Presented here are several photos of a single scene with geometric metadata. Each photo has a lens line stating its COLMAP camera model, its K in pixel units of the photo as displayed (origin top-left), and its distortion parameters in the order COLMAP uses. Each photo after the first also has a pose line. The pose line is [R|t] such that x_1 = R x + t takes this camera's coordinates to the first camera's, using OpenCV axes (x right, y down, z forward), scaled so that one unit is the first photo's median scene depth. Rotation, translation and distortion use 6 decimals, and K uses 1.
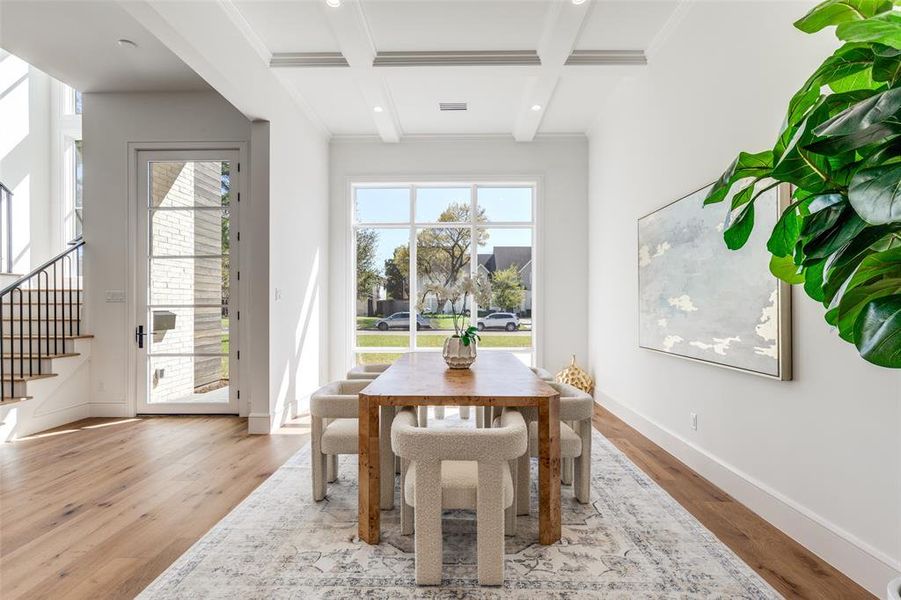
lens RADIAL K [[433.4, 0, 473.7], [0, 433.4, 303.2], [0, 0, 1]] dist [0.003188, 0.000720]
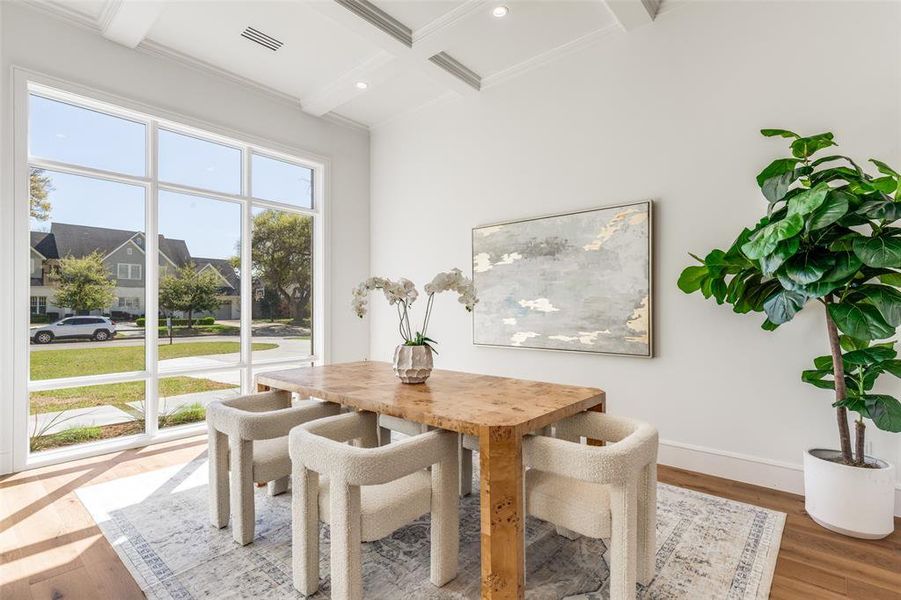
lens RADIAL K [[433.4, 0, 450.1], [0, 433.4, 305.3], [0, 0, 1]] dist [0.003188, 0.000720]
pose [[0.645213, 0.001252, 0.764002, -0.520610], [-0.004263, 0.999989, 0.001961, -0.000587], [-0.763991, -0.004523, 0.645211, 0.349185]]
